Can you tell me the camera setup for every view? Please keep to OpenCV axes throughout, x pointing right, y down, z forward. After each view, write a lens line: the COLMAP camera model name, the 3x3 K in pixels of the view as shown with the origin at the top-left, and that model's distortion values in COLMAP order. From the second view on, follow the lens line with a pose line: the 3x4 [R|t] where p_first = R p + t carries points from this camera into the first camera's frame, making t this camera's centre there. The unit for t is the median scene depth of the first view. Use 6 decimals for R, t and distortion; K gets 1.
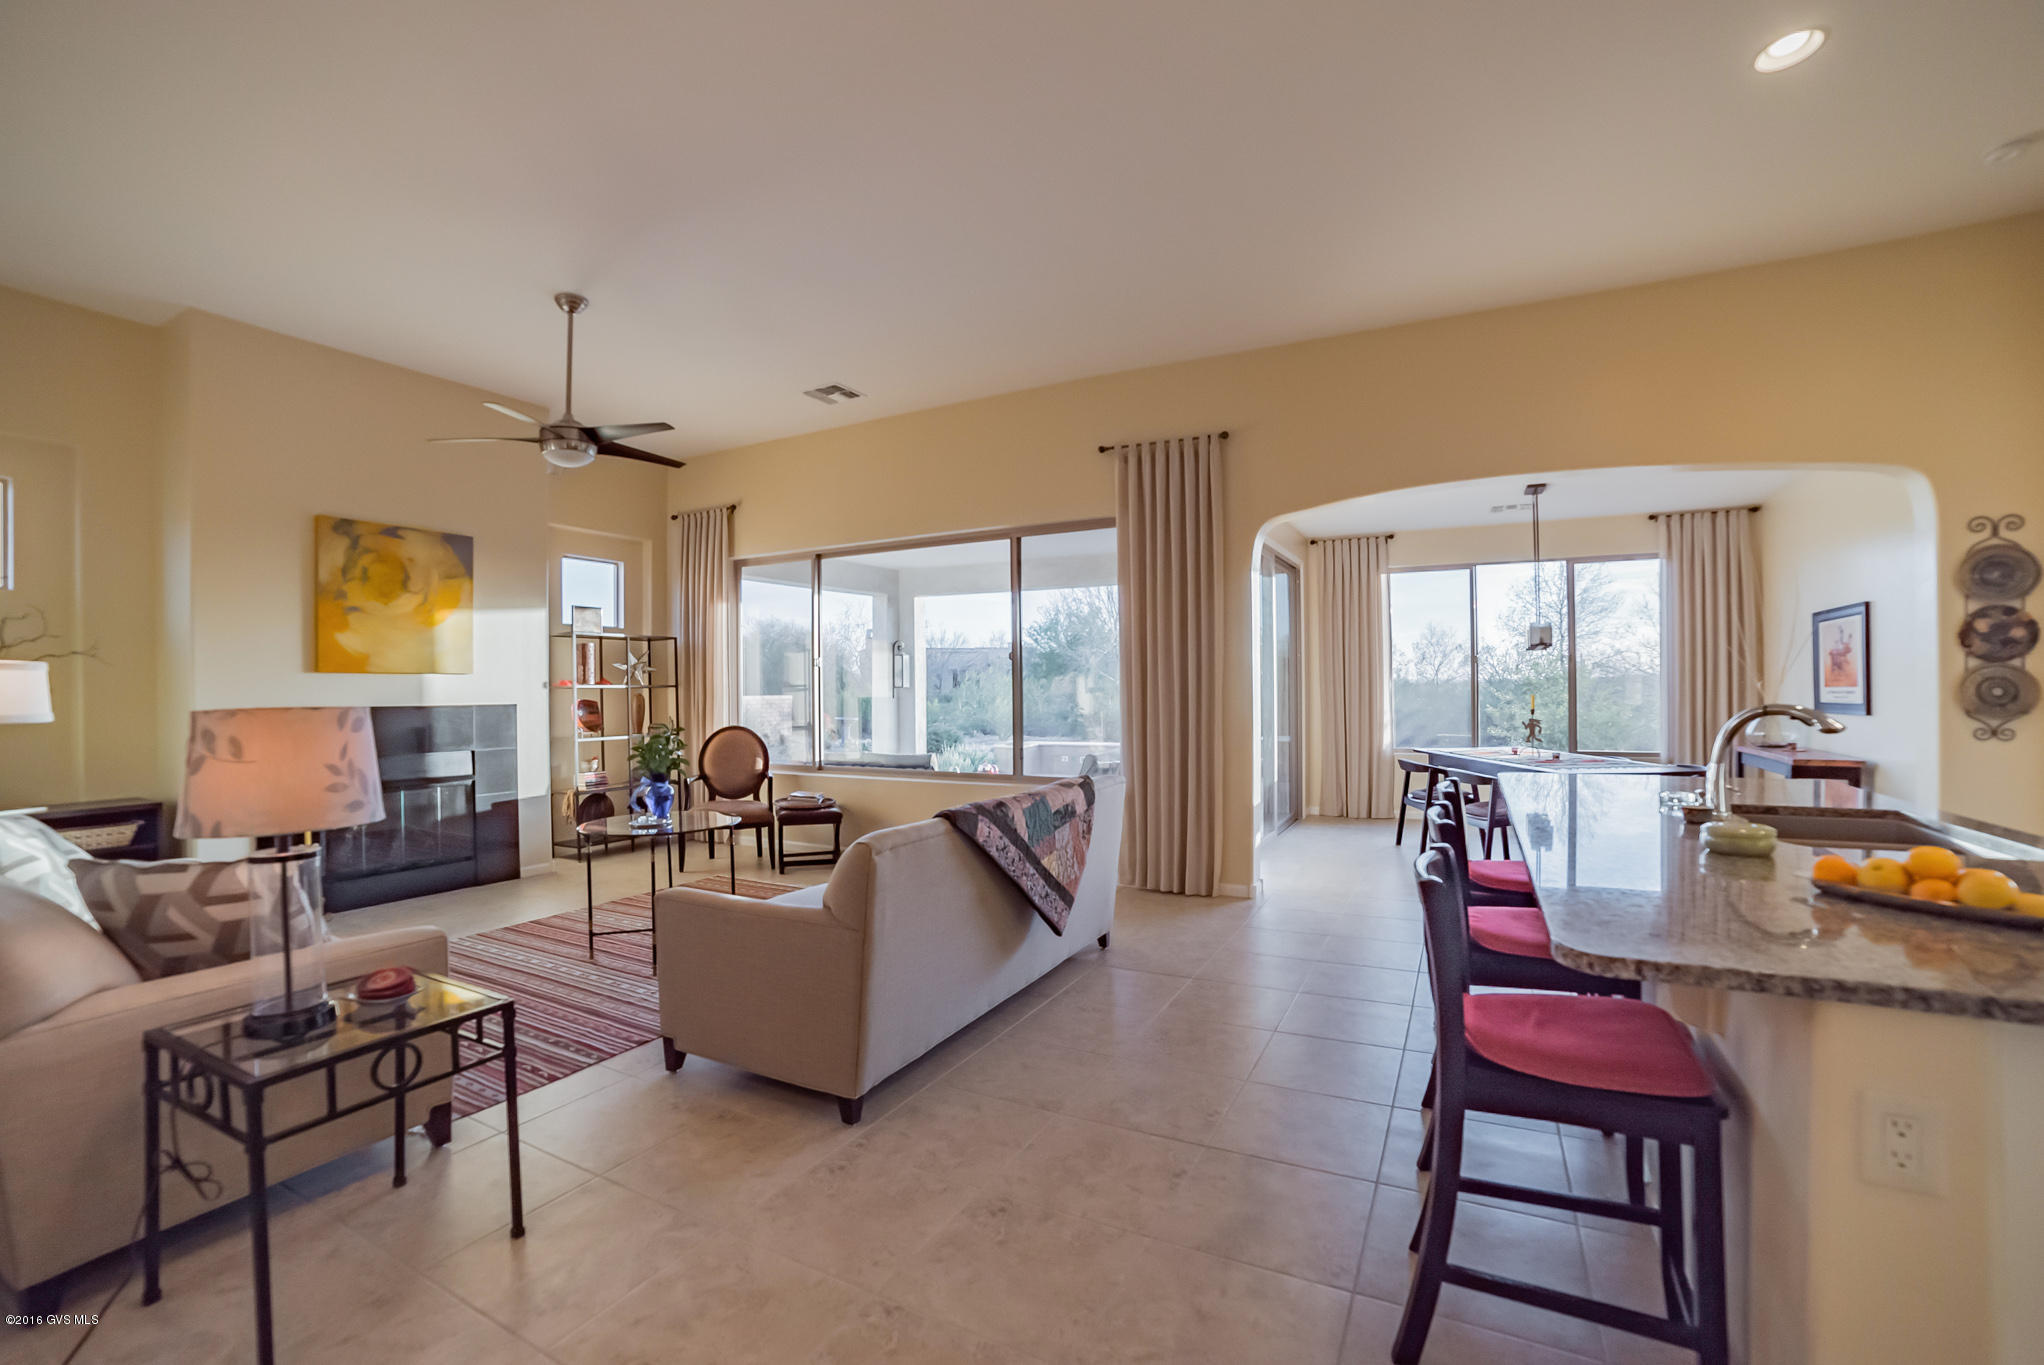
lens RADIAL K [[877.3, 0, 1075.6], [0, 877.3, 682.8], [0, 0, 1]] dist [-0.052008, 0.012022]
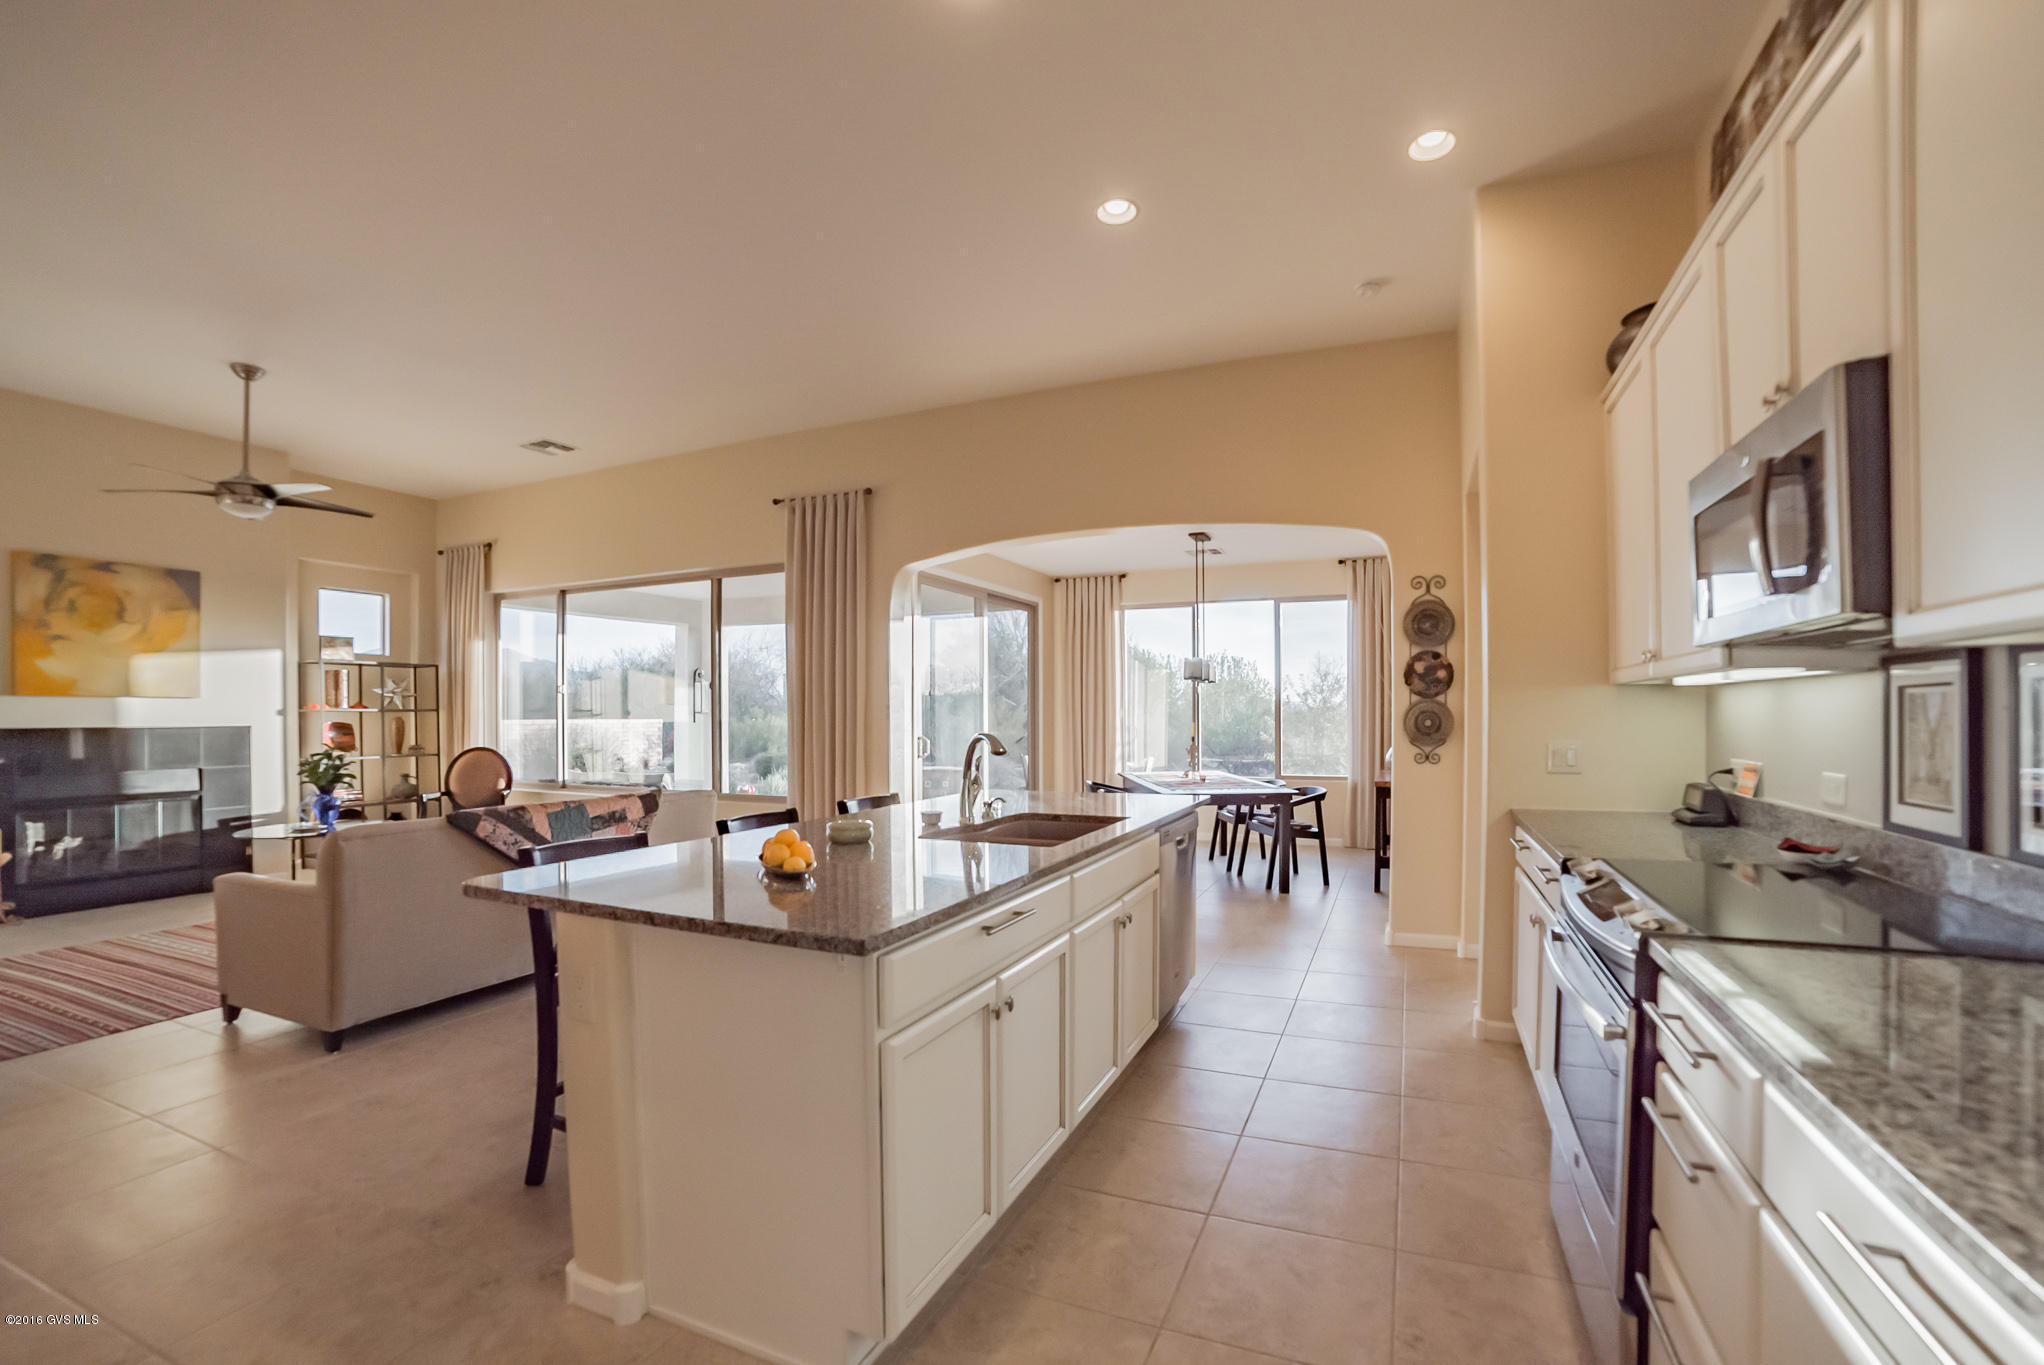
lens RADIAL K [[877.3, 0, 1071.7], [0, 877.3, 717.4], [0, 0, 1]] dist [-0.052008, 0.012022]
pose [[0.997753, 0.006010, 0.066735, 0.334787], [-0.006667, 0.999932, 0.009619, -0.003325], [-0.066672, -0.010043, 0.997724, -0.141976]]
